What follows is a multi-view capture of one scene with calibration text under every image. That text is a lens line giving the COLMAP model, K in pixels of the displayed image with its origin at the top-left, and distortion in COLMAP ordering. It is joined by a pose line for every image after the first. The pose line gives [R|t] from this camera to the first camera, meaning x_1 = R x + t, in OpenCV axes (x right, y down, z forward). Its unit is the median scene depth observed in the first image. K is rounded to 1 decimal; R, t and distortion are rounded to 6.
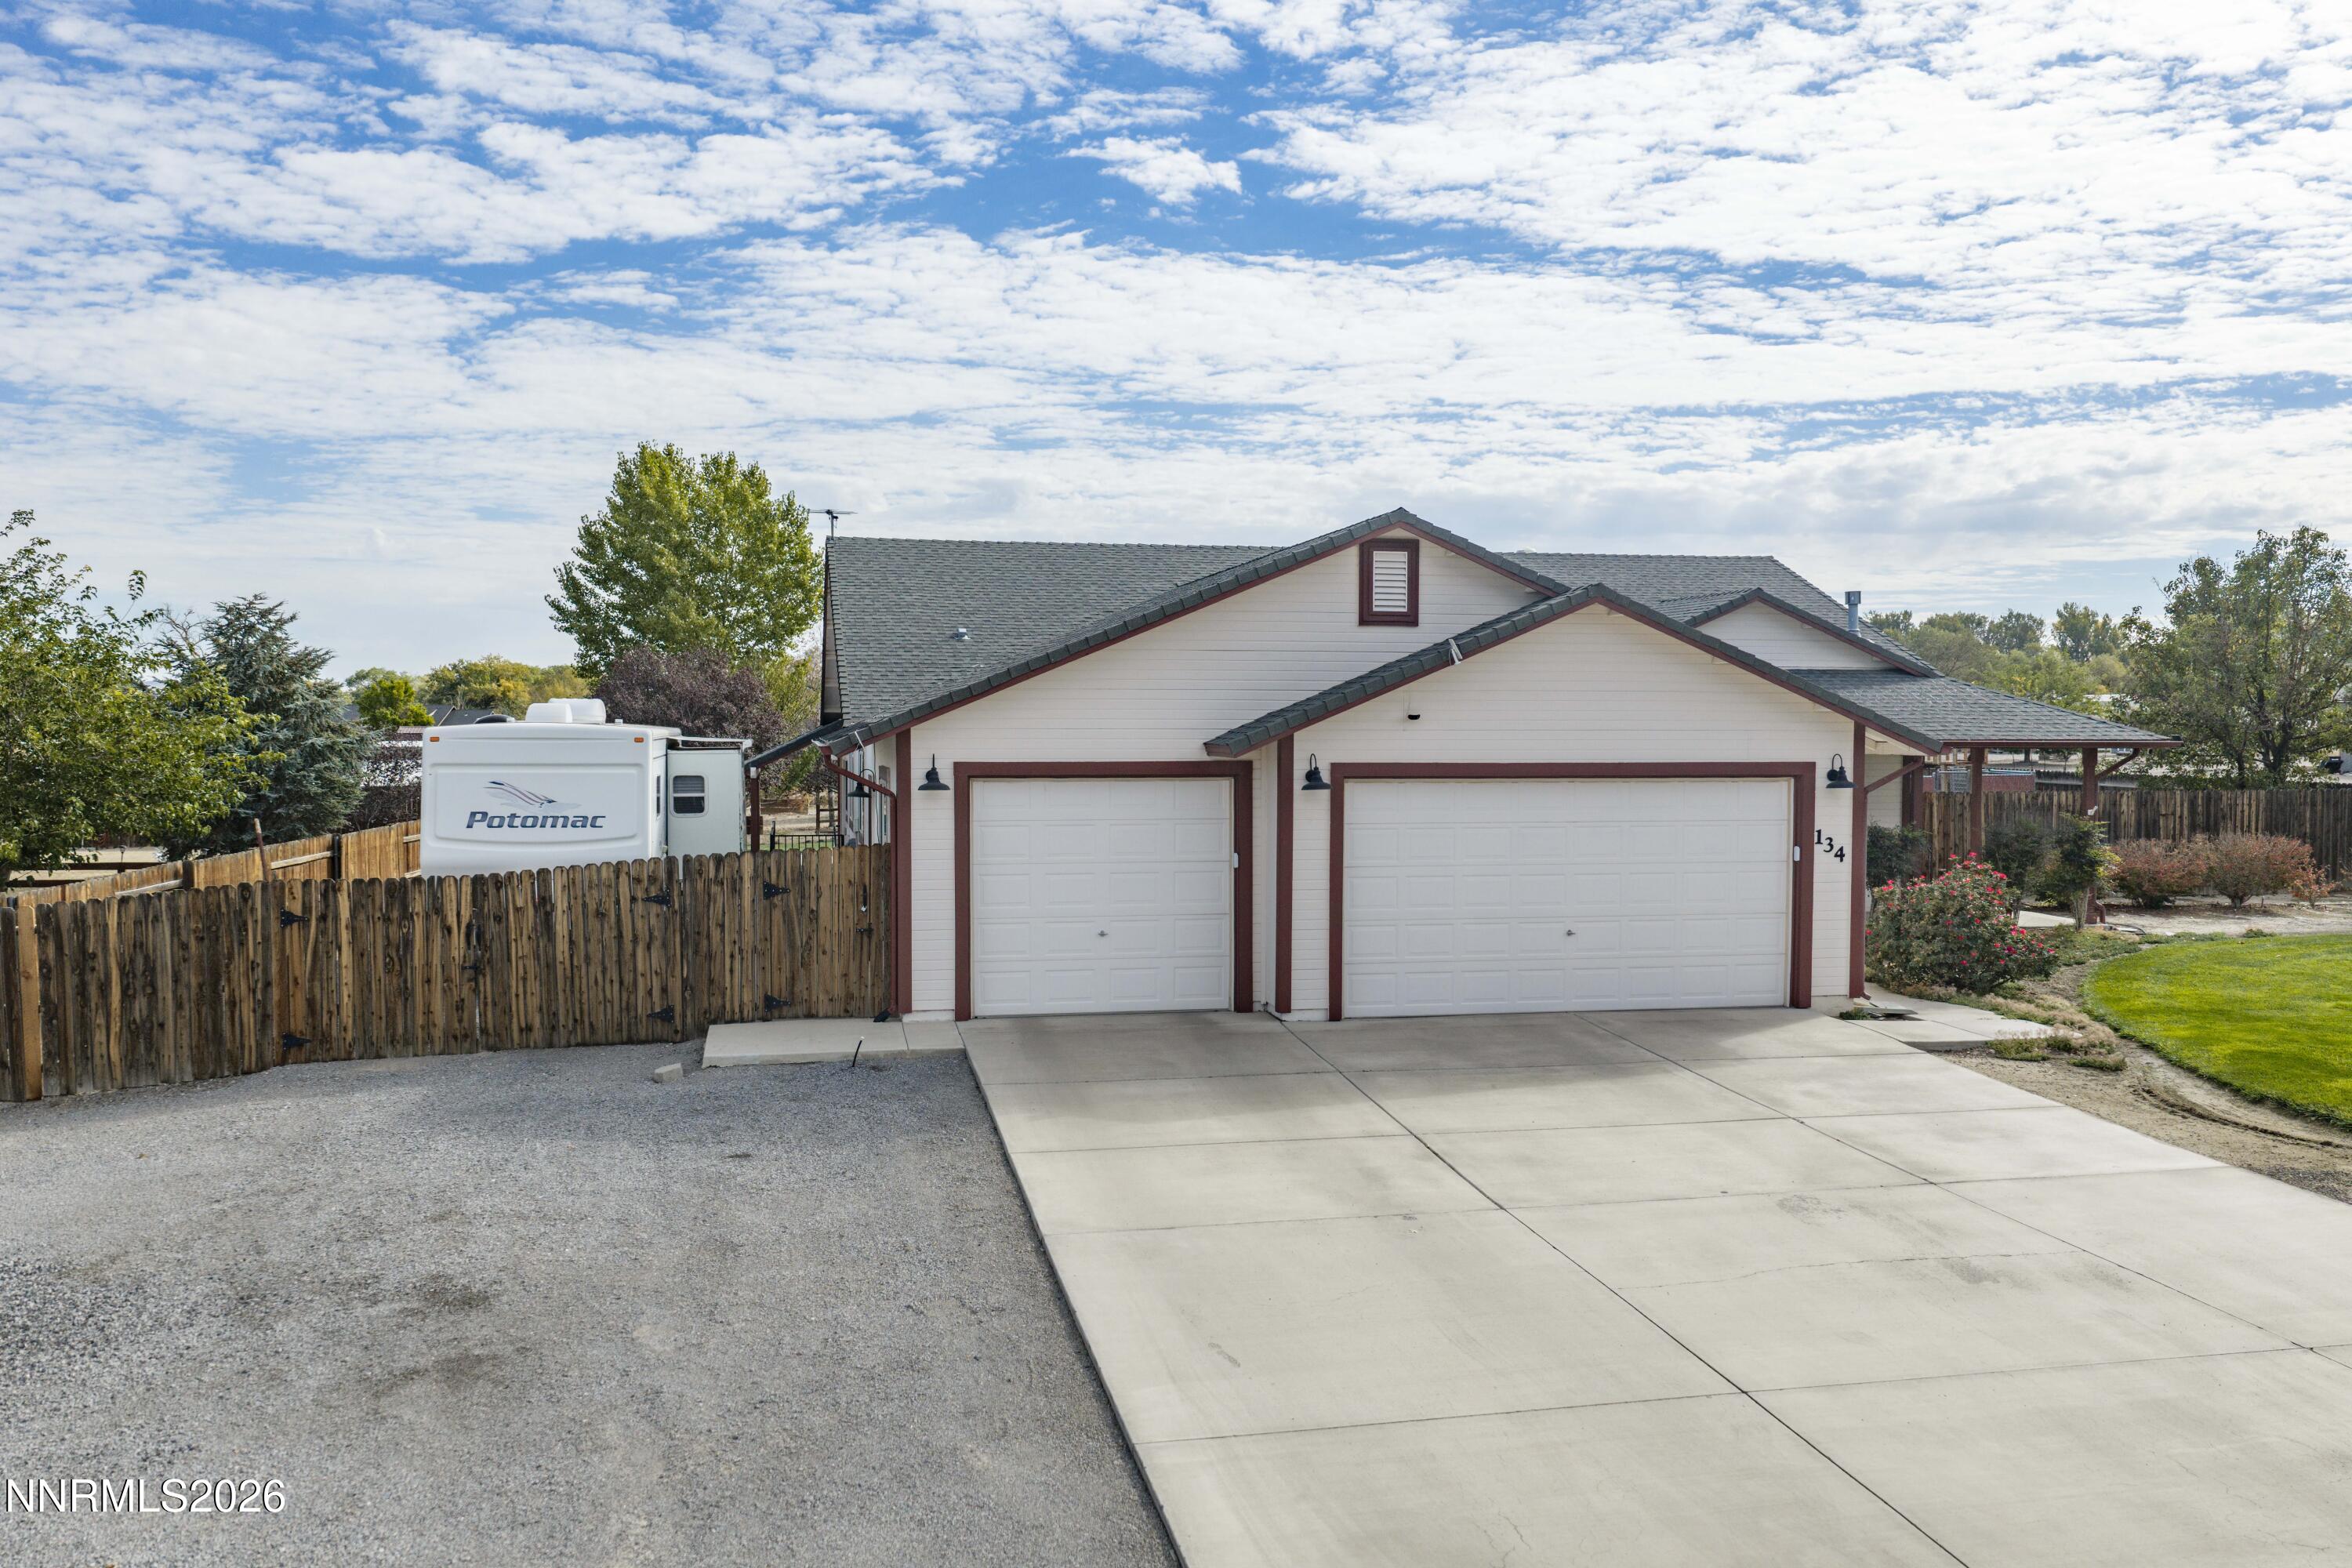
lens RADIAL K [[1948.7, 0, 1175.6], [0, 1948.7, 828.6], [0, 0, 1]] dist [0.019094, -0.032369]
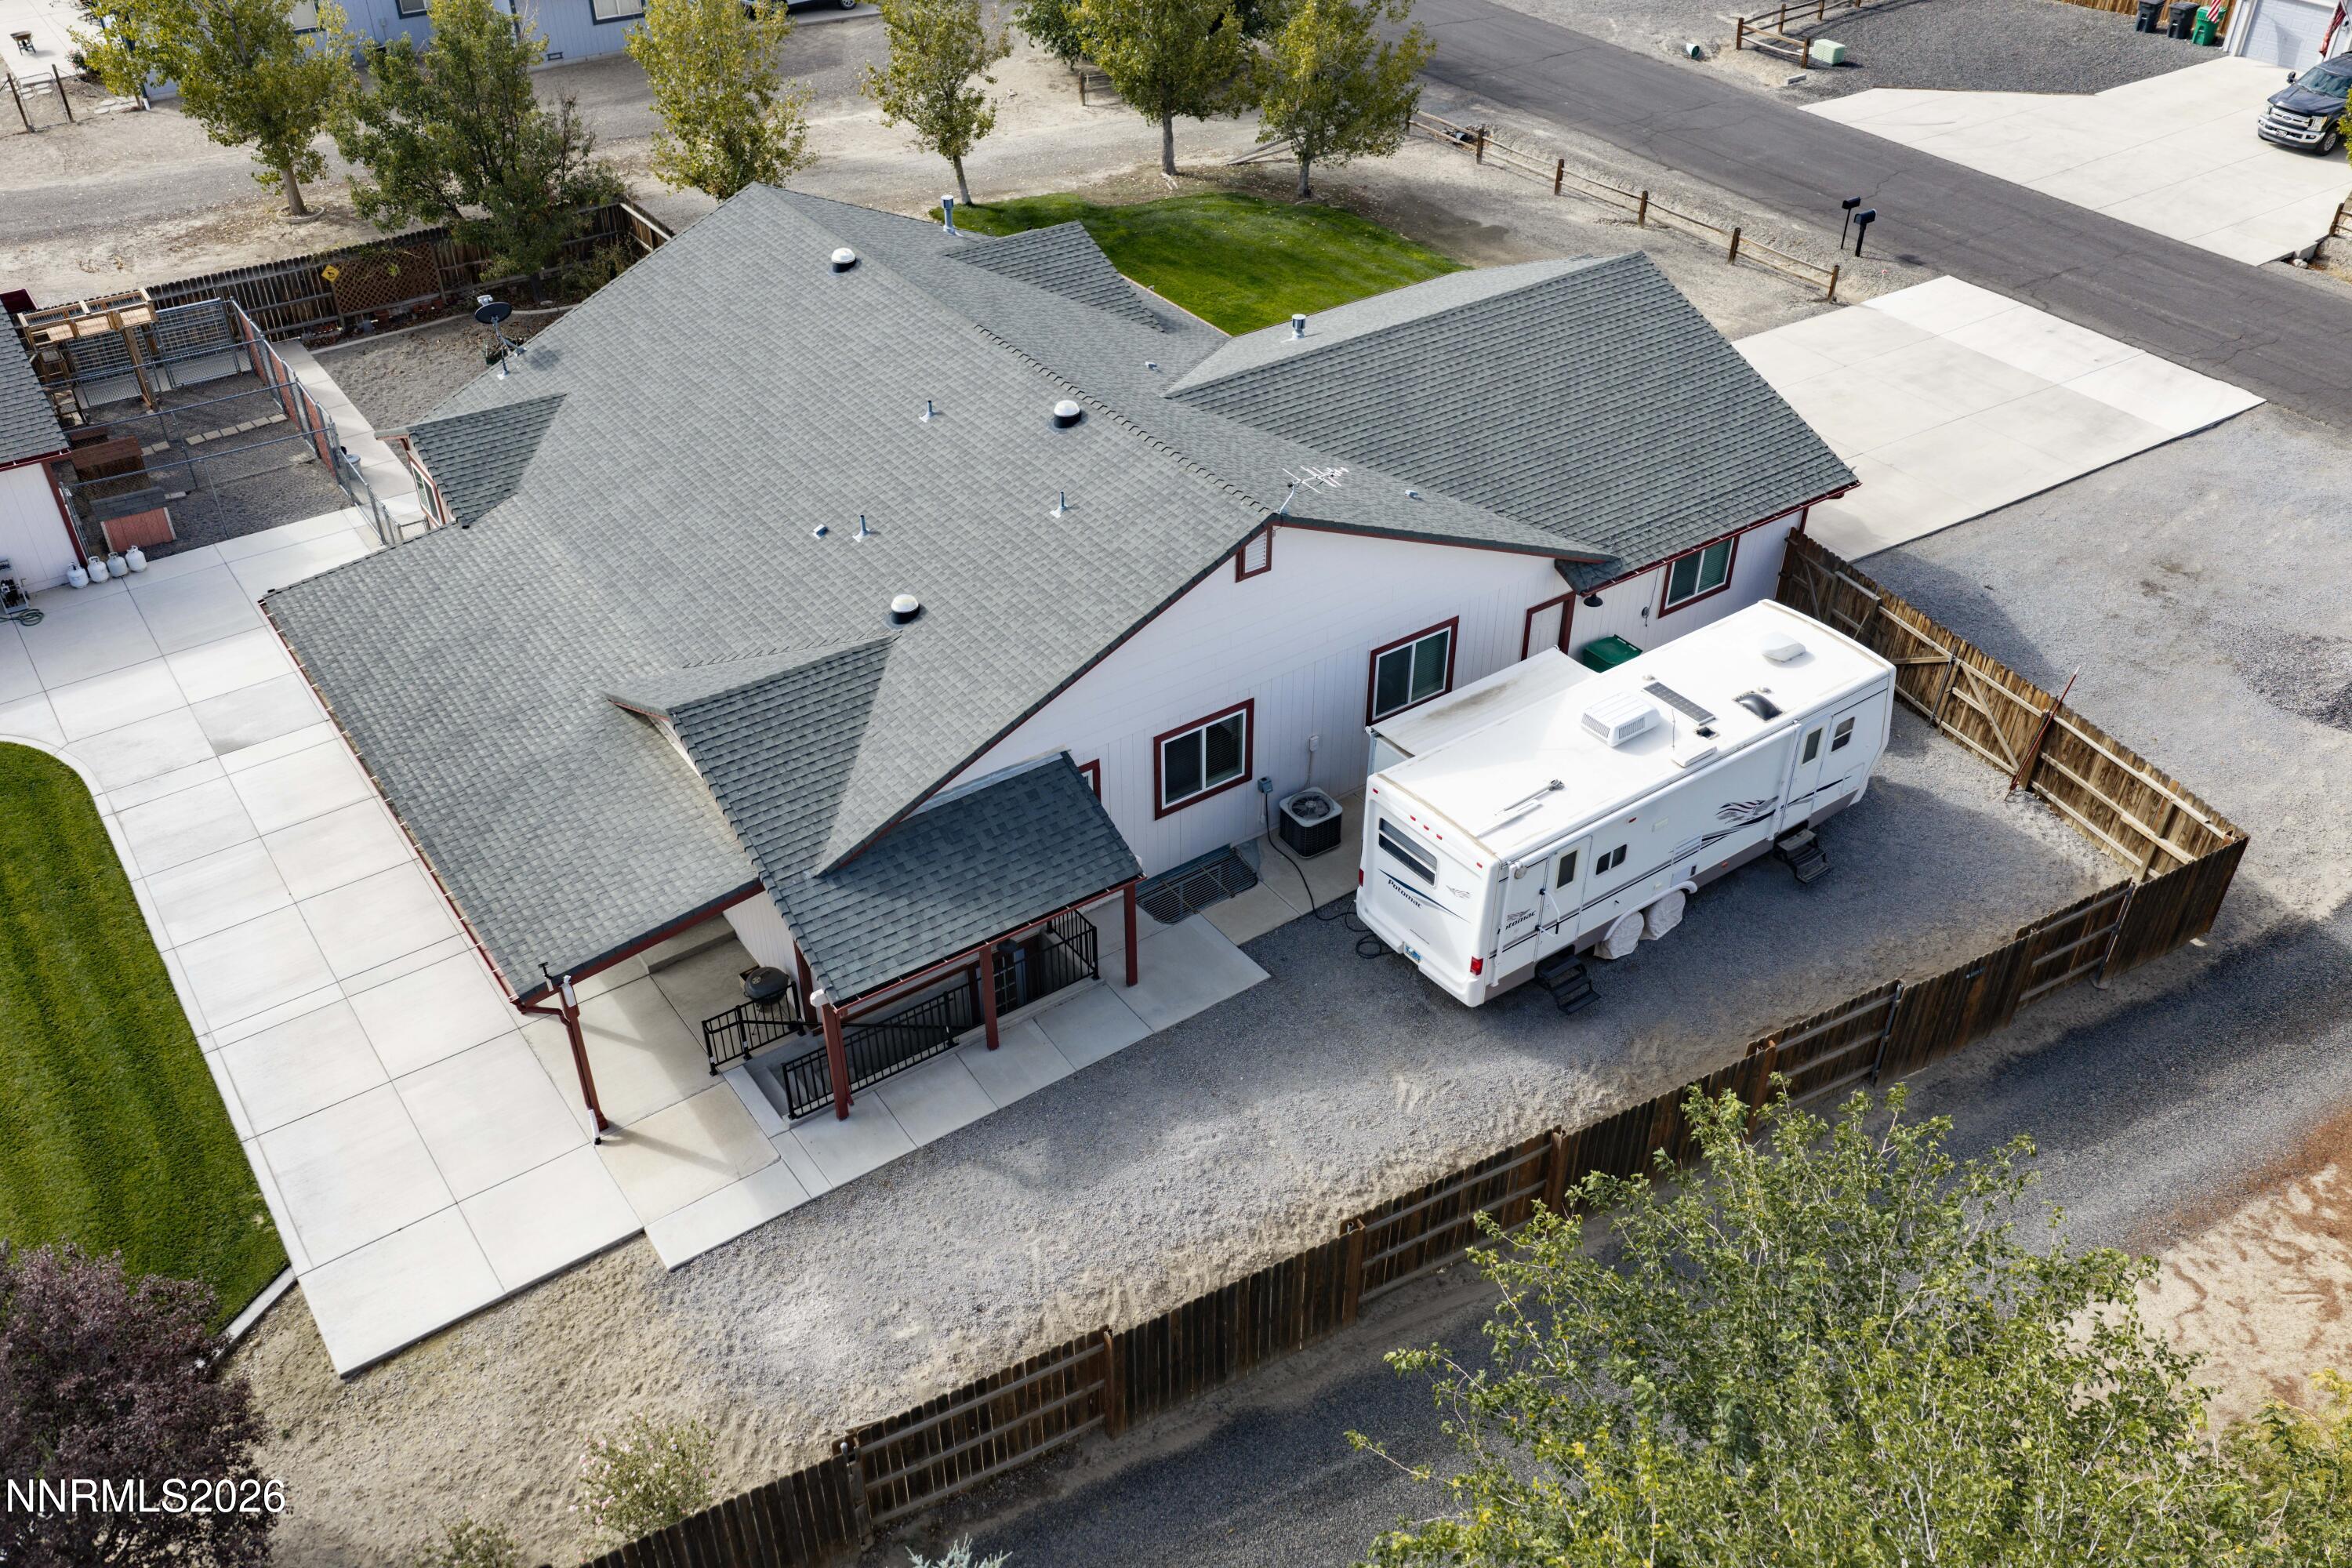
lens RADIAL K [[1948.7, 0, 1174.9], [0, 1948.7, 798.7], [0, 0, 1]] dist [0.019094, -0.032369]
pose [[-0.402089, -0.543572, 0.736787, -1.343757], [0.049508, 0.790618, 0.610305, -0.897456], [-0.914261, 0.281873, -0.290988, 2.060573]]
